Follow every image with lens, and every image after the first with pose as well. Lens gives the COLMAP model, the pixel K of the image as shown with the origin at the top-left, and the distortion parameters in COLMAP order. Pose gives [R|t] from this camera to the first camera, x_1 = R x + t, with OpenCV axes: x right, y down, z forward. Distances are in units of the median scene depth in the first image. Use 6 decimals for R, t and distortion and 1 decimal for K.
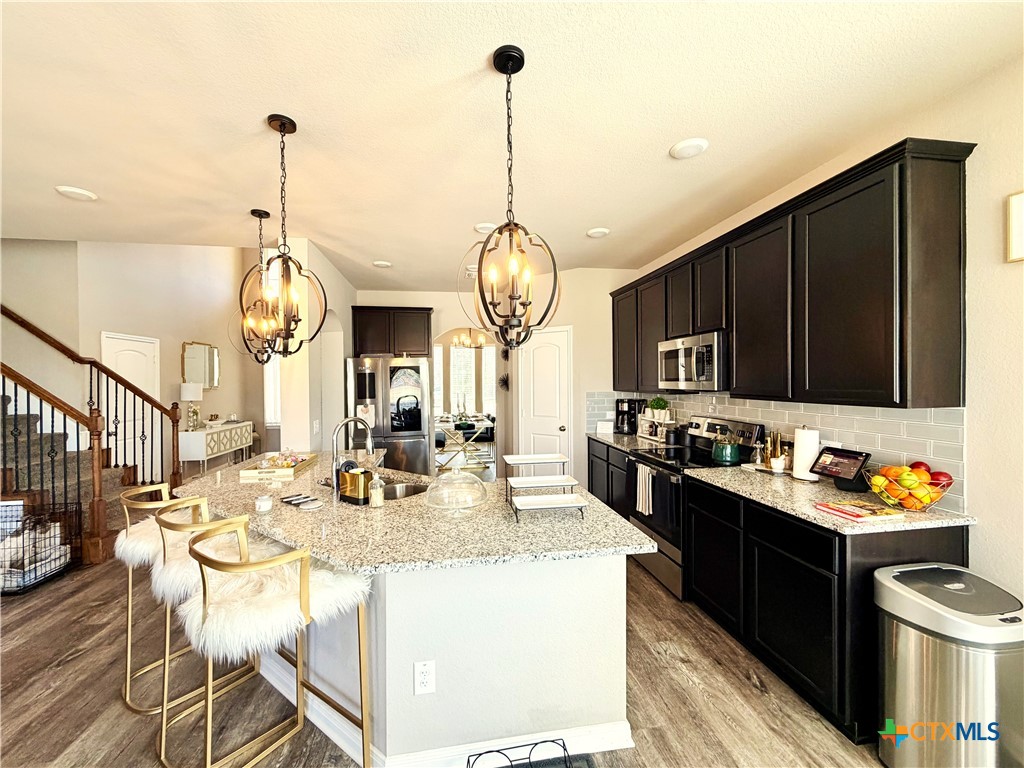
lens RADIAL K [[408.6, 0, 512.0], [0, 408.6, 383.9], [0, 0, 1]] dist [-0.000335, 0.000217]
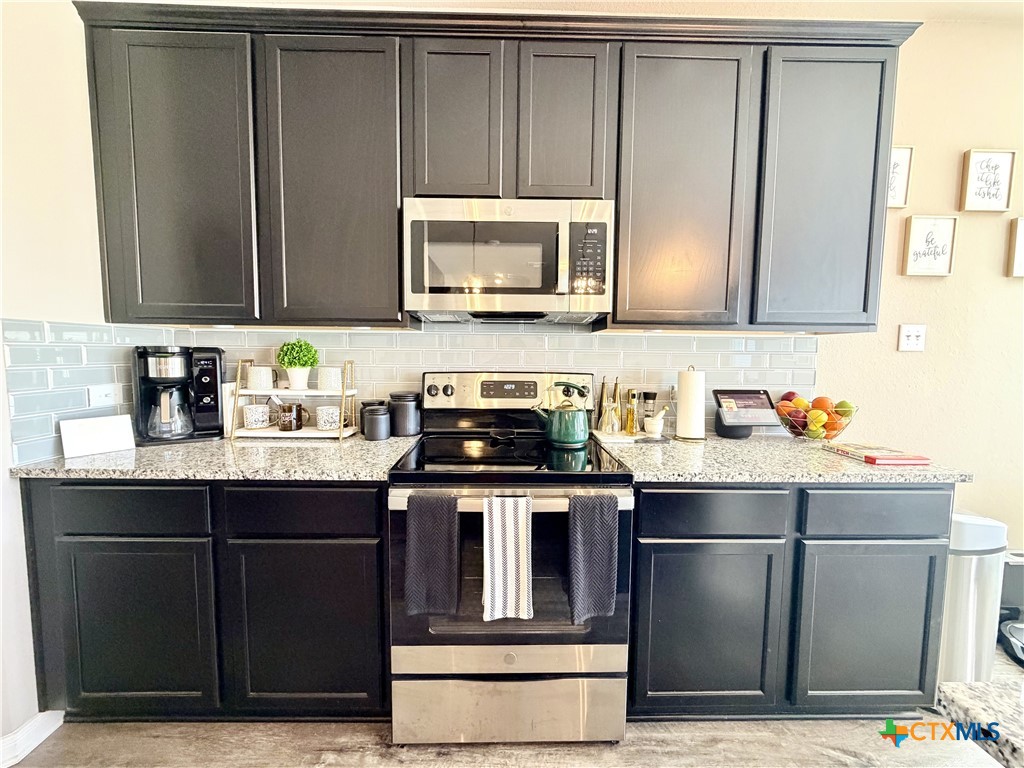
lens RADIAL K [[408.6, 0, 510.6], [0, 408.6, 385.7], [0, 0, 1]] dist [-0.000335, 0.000217]
pose [[0.151603, -0.065530, 0.986267, -0.043462], [-0.002242, 0.997775, 0.066639, 0.061231], [-0.988439, -0.012314, 0.151119, 0.830188]]
